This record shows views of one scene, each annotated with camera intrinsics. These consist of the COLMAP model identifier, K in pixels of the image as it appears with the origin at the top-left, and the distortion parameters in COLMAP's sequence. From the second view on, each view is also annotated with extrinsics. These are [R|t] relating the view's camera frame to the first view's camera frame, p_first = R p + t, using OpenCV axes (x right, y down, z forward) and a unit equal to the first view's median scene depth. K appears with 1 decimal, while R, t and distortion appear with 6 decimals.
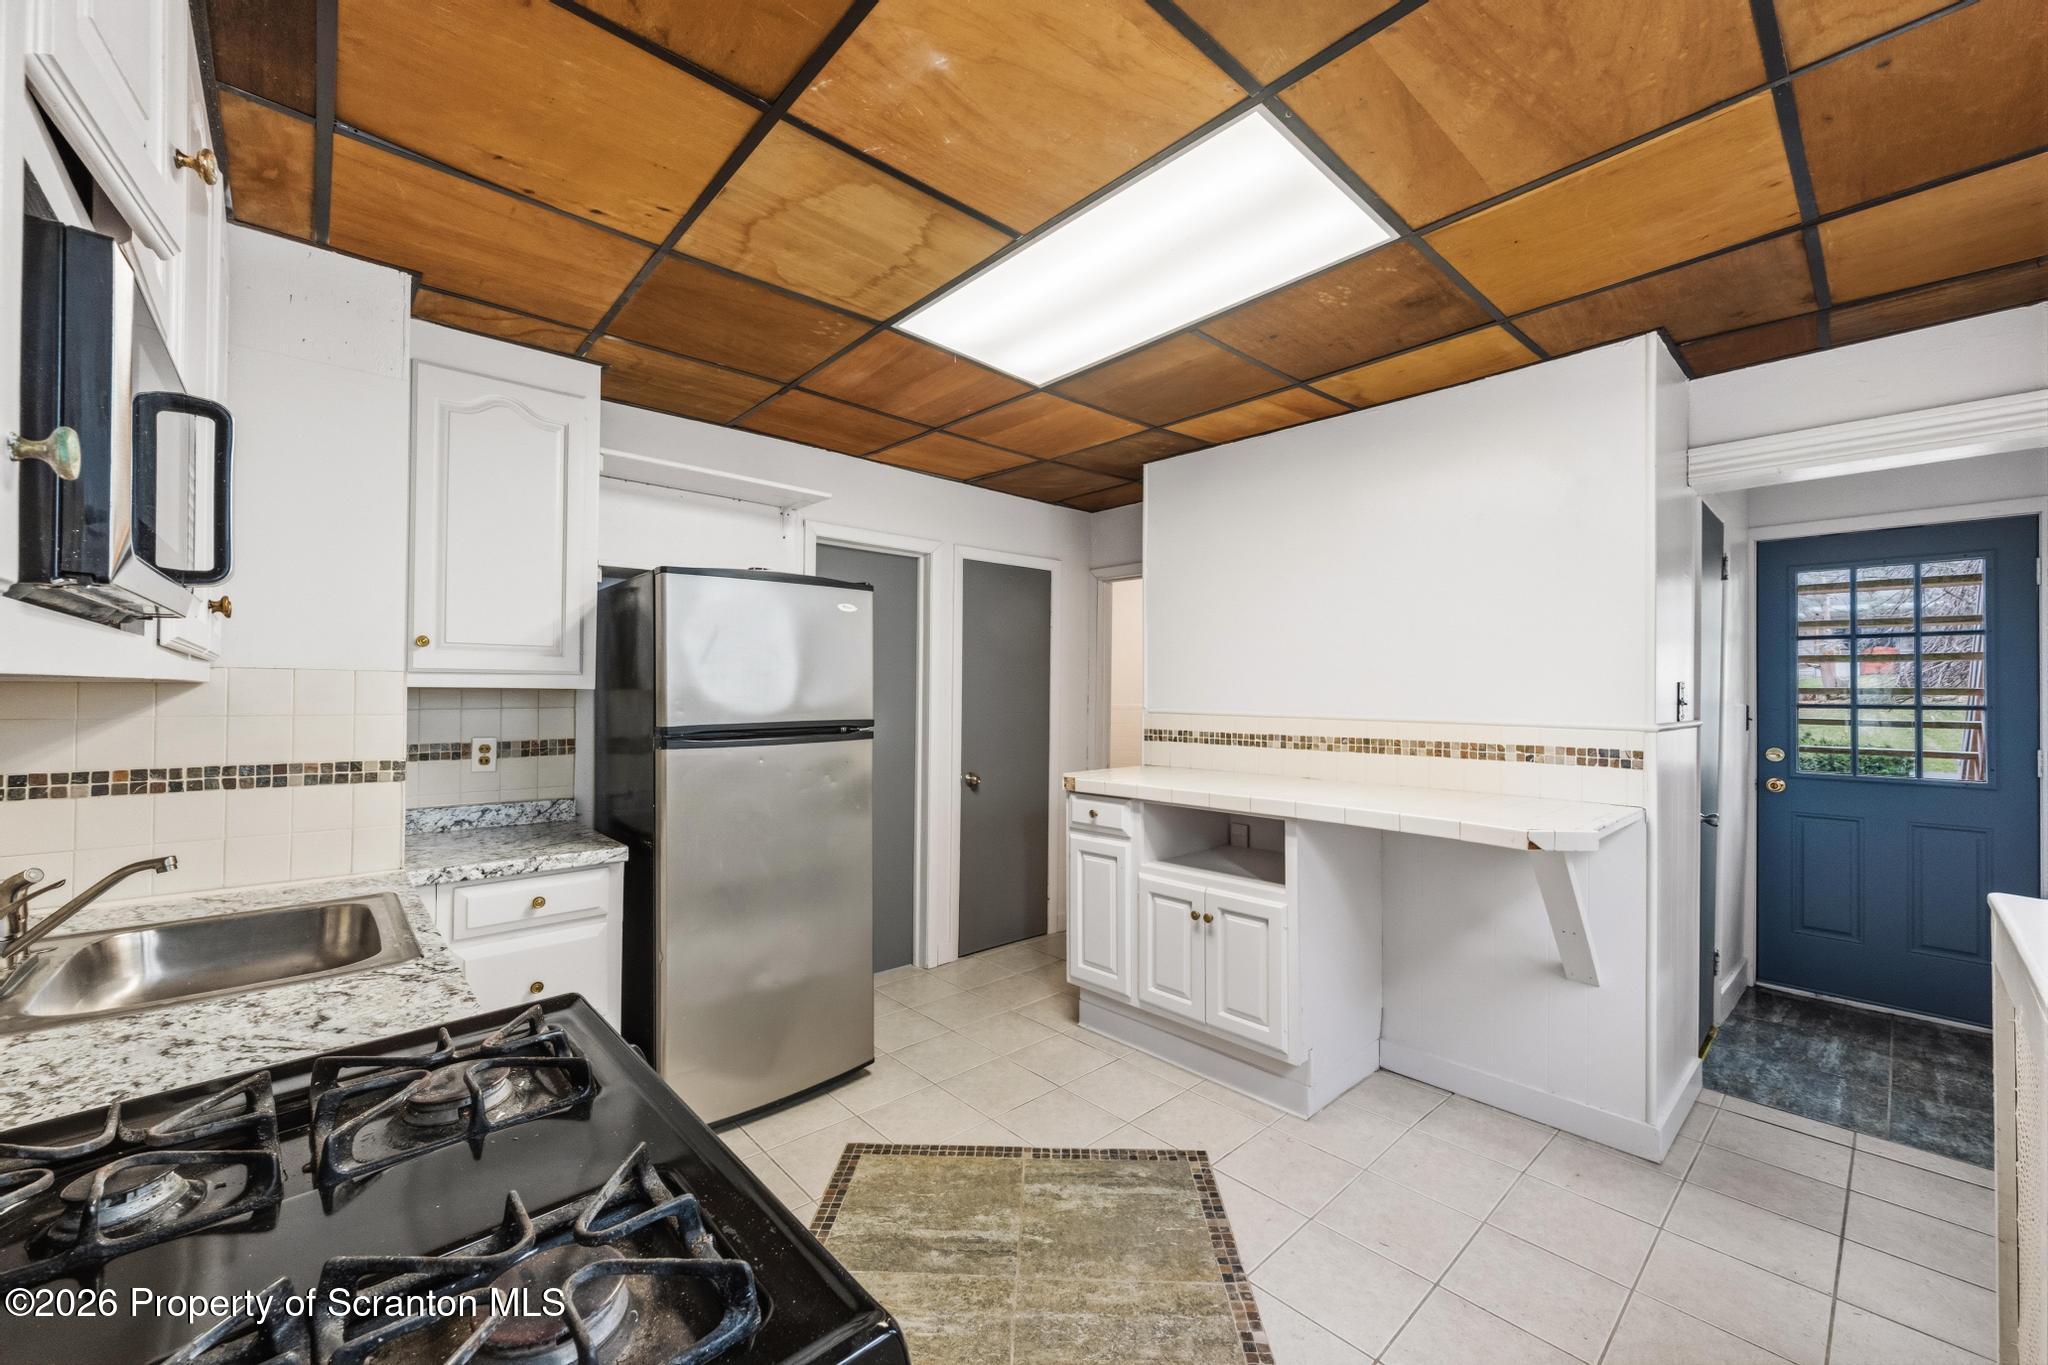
lens RADIAL K [[795.4, 0, 1022.1], [0, 795.4, 682.5], [0, 0, 1]] dist [-0.002370, 0.000288]
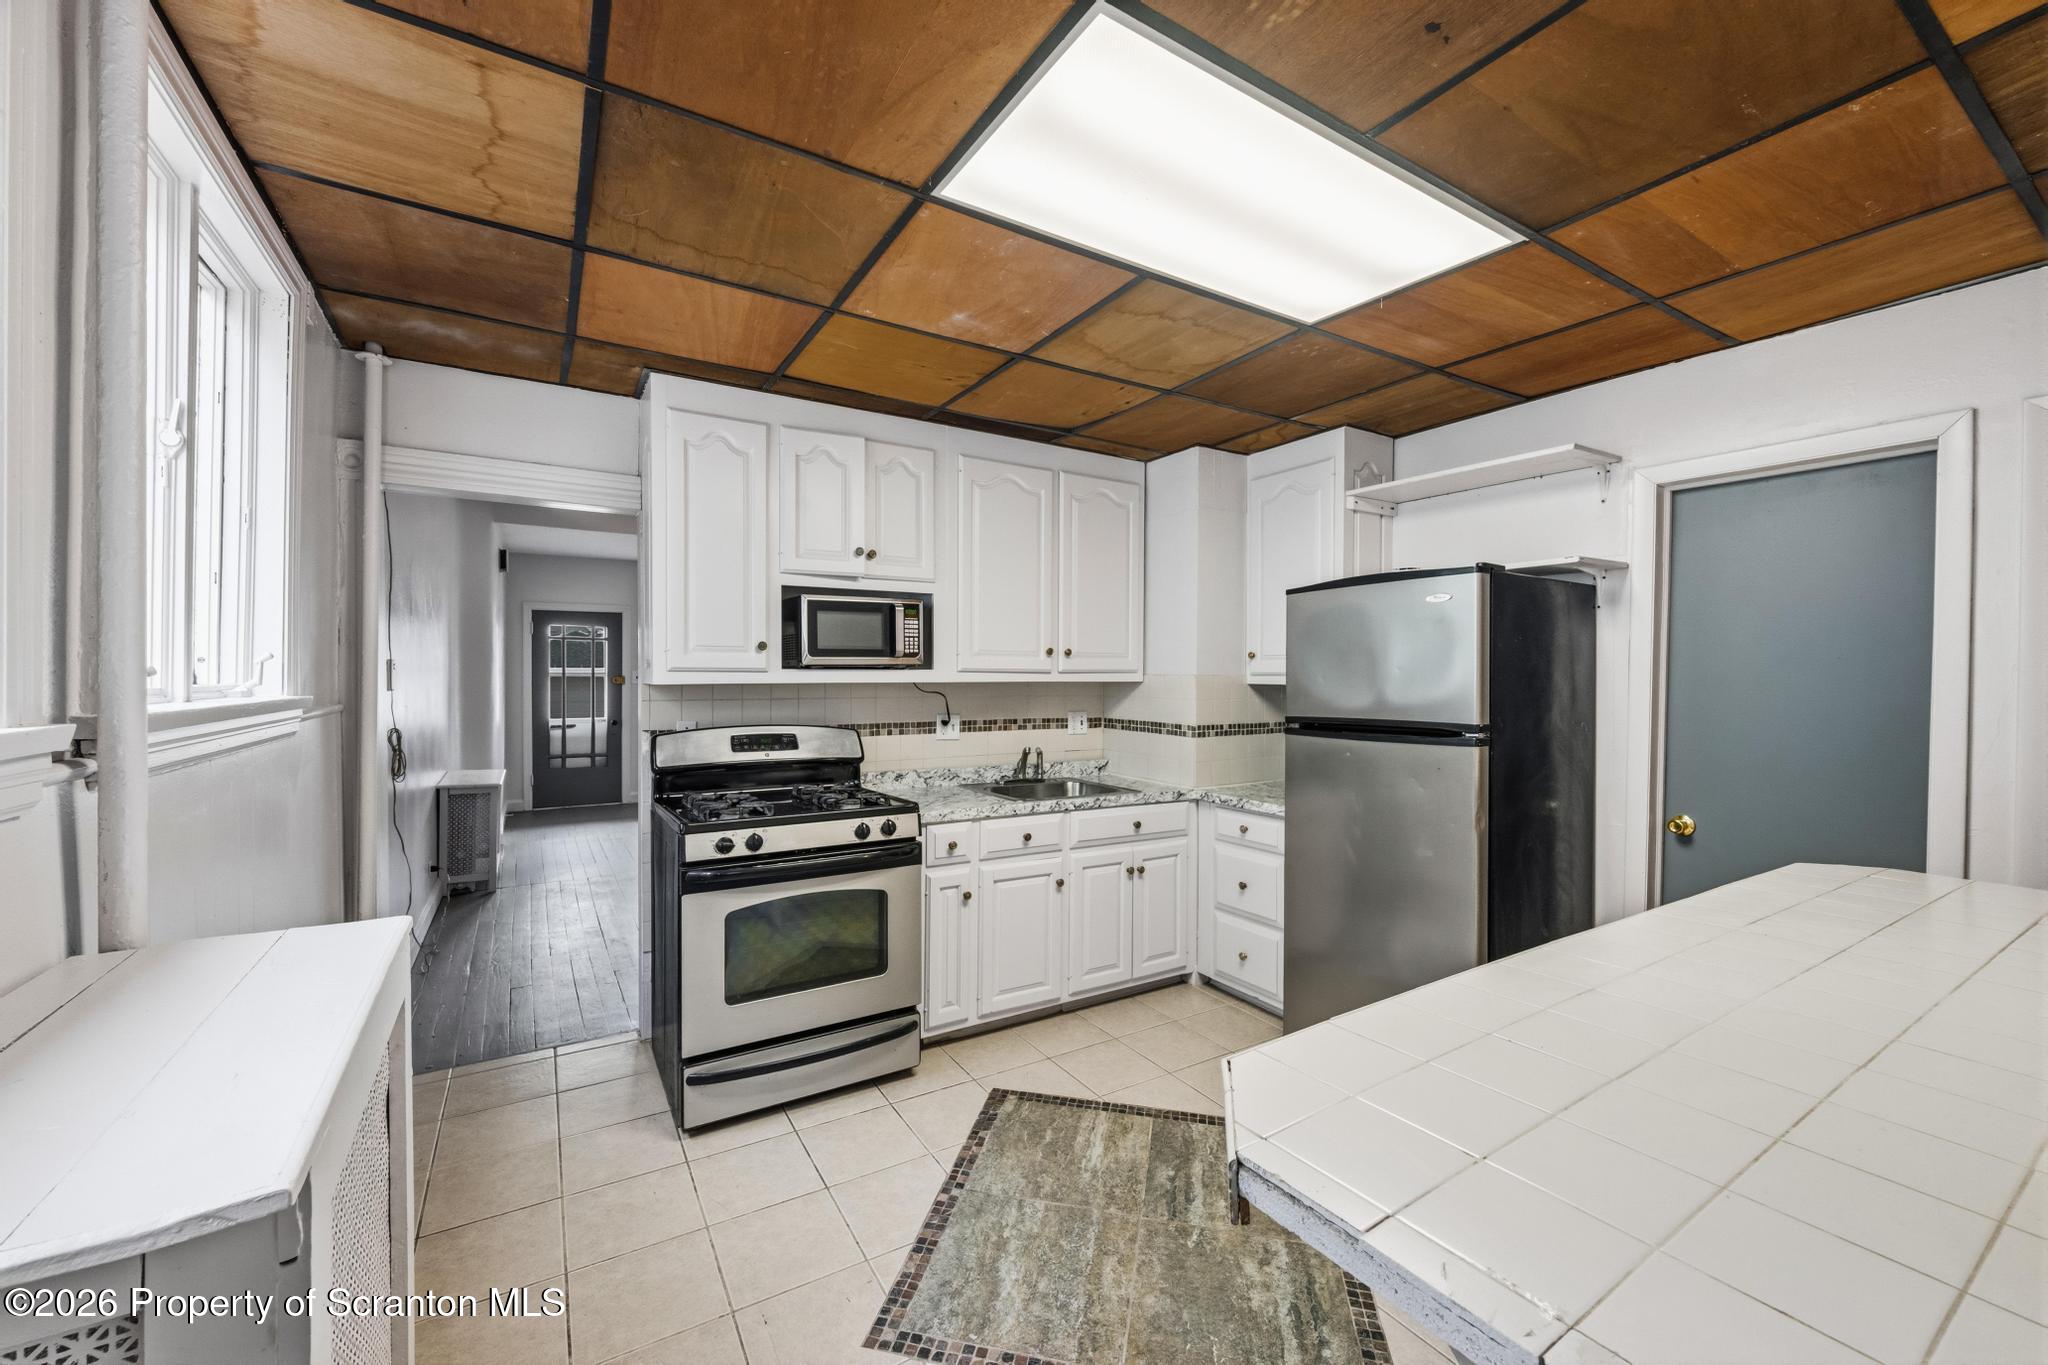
lens RADIAL K [[795.4, 0, 1029.1], [0, 795.4, 681.5], [0, 0, 1]] dist [-0.002370, 0.000288]
pose [[-0.172984, 0.001638, -0.984923, 0.797595], [0.005860, 0.999983, 0.000634, -0.002701], [0.984907, -0.005661, -0.172990, 0.744615]]
